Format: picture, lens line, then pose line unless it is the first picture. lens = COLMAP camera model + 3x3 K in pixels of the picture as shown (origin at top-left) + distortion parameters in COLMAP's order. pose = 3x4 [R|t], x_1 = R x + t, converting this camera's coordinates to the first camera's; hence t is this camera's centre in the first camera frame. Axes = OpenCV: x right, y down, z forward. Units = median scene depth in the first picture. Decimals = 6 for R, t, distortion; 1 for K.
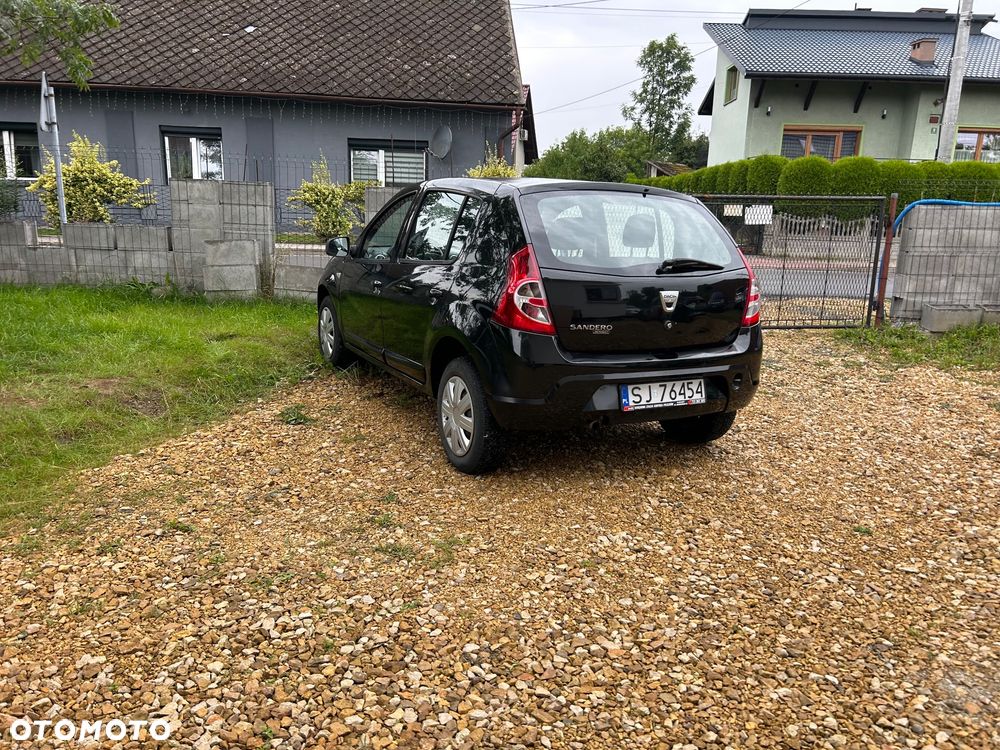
lens RADIAL K [[752.8, 0, 501.1], [0, 752.8, 382.9], [0, 0, 1]] dist [0.049916, -0.054561]
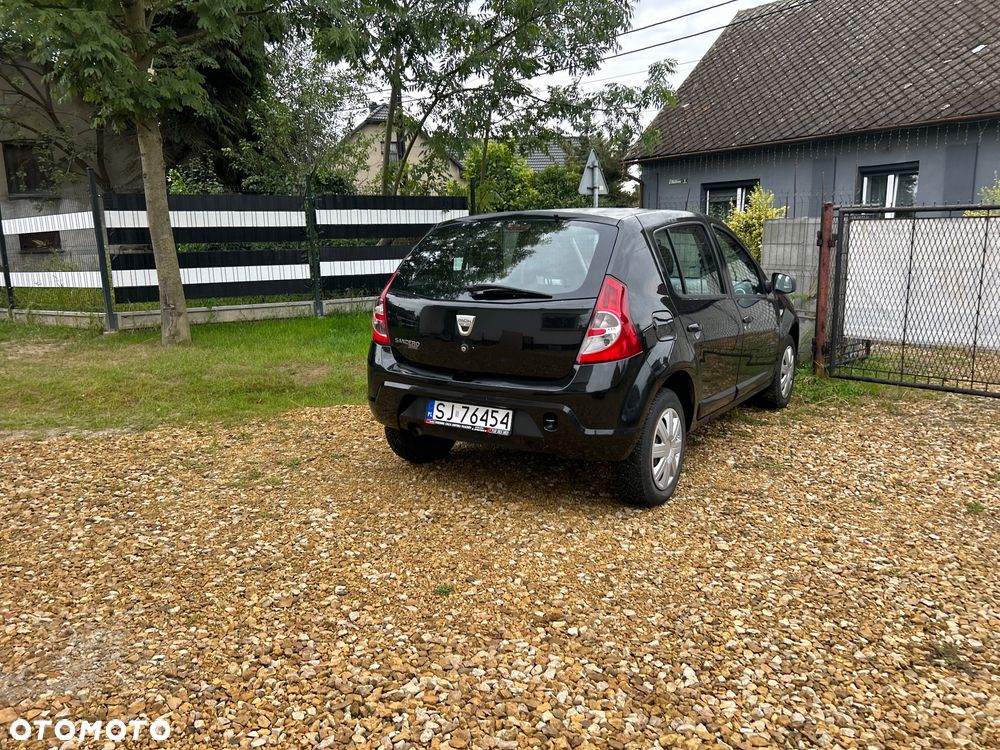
lens RADIAL K [[752.8, 0, 504.4], [0, 752.8, 386.3], [0, 0, 1]] dist [0.049916, -0.054561]
pose [[0.503449, 0.125593, -0.854848, 0.940445], [-0.167169, 0.984843, 0.046241, -0.068644], [0.847699, 0.119625, 0.516814, 0.443079]]
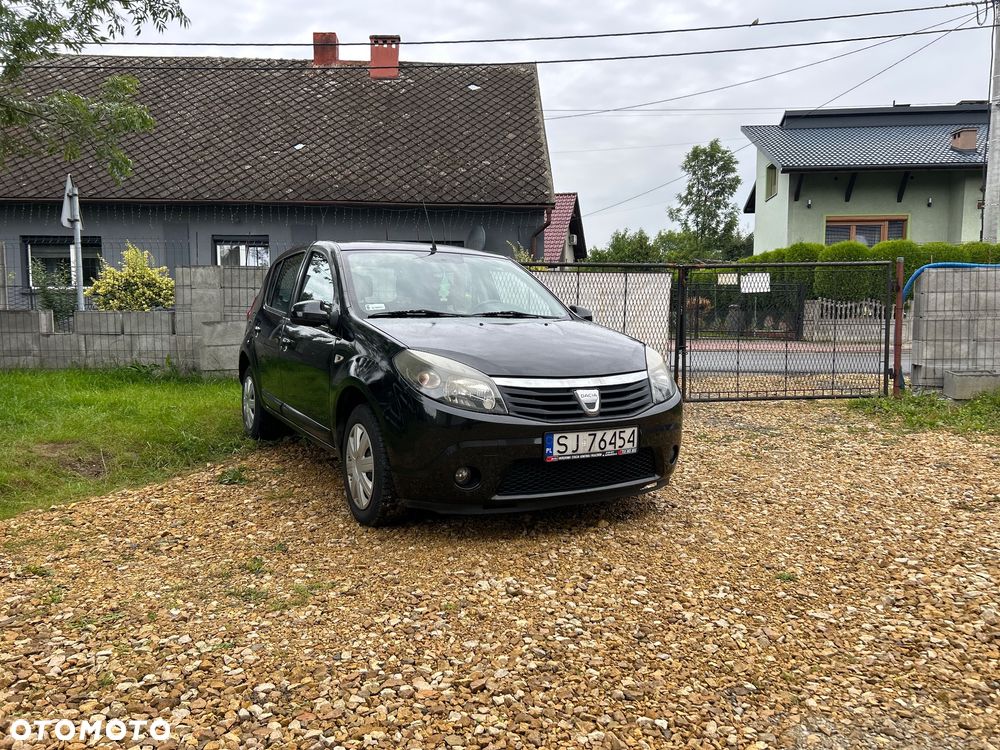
lens RADIAL K [[752.8, 0, 504.9], [0, 752.8, 378.4], [0, 0, 1]] dist [0.049916, -0.054561]
pose [[0.996551, -0.020906, -0.080303, 0.174064], [0.009255, 0.989708, -0.142801, 0.068064], [0.082462, 0.141565, 0.986488, 0.056098]]
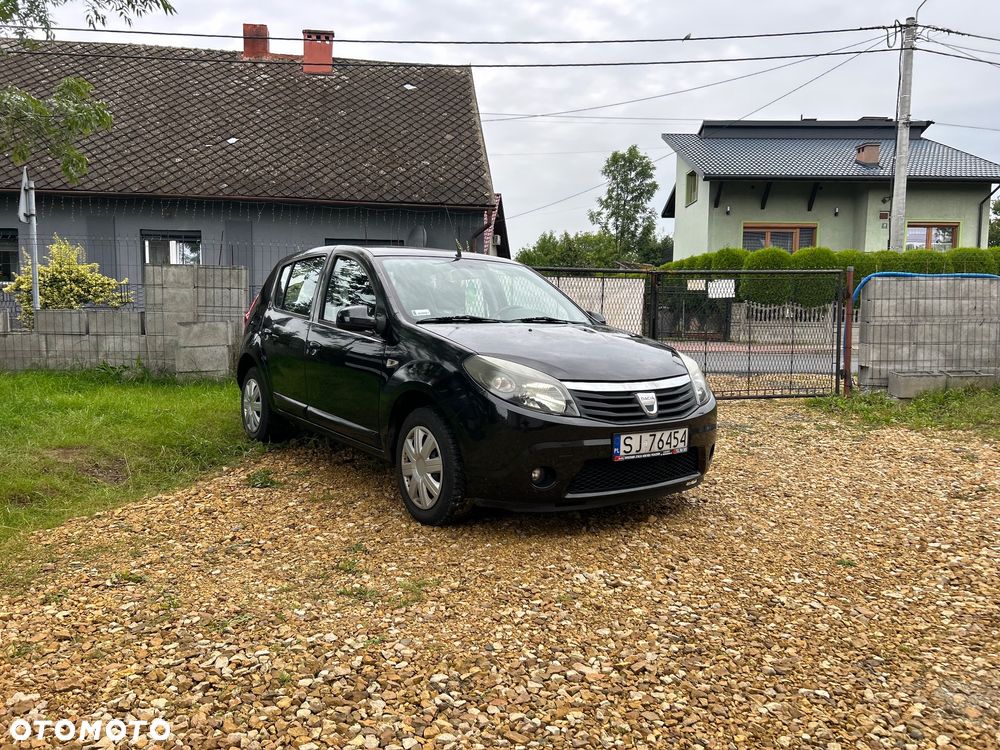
lens RADIAL K [[752.8, 0, 500.2], [0, 752.8, 373.3], [0, 0, 1]] dist [0.049916, -0.054561]
pose [[0.999332, -0.022442, 0.028850, 0.009190], [0.026407, 0.989025, -0.145372, 0.064378], [-0.025271, 0.146037, 0.988956, 0.011152]]
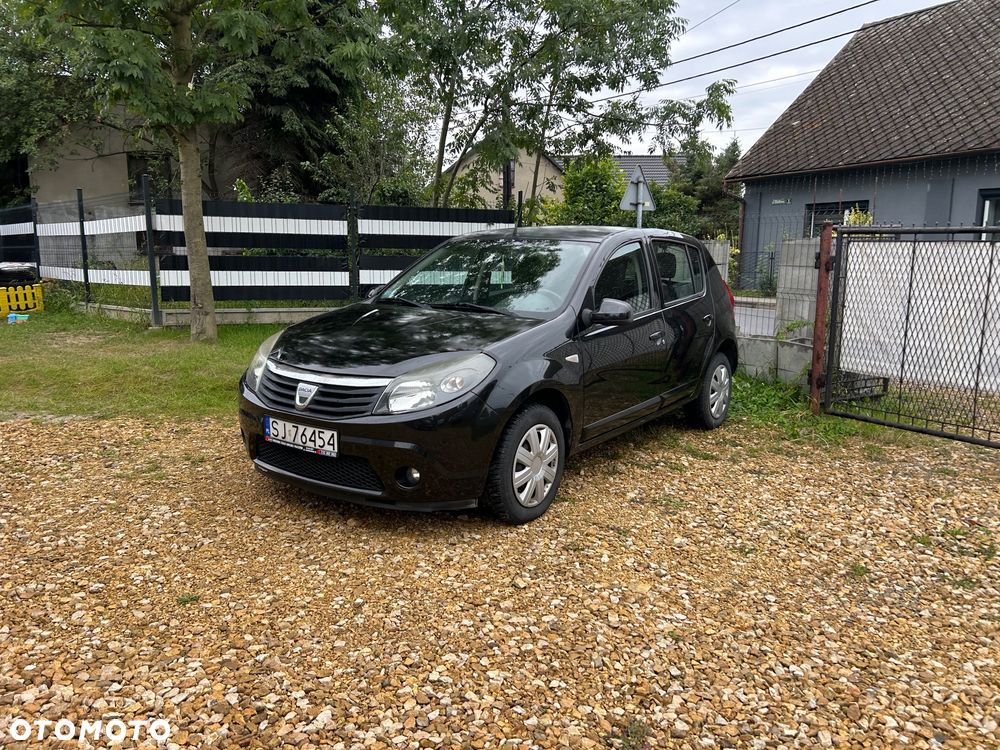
lens RADIAL K [[752.8, 0, 502.9], [0, 752.8, 378.2], [0, 0, 1]] dist [0.049916, -0.054561]
pose [[0.345603, 0.123500, -0.930218, 1.037675], [-0.220644, 0.974204, 0.047364, -0.125124], [0.912072, 0.188878, 0.363938, 0.739101]]
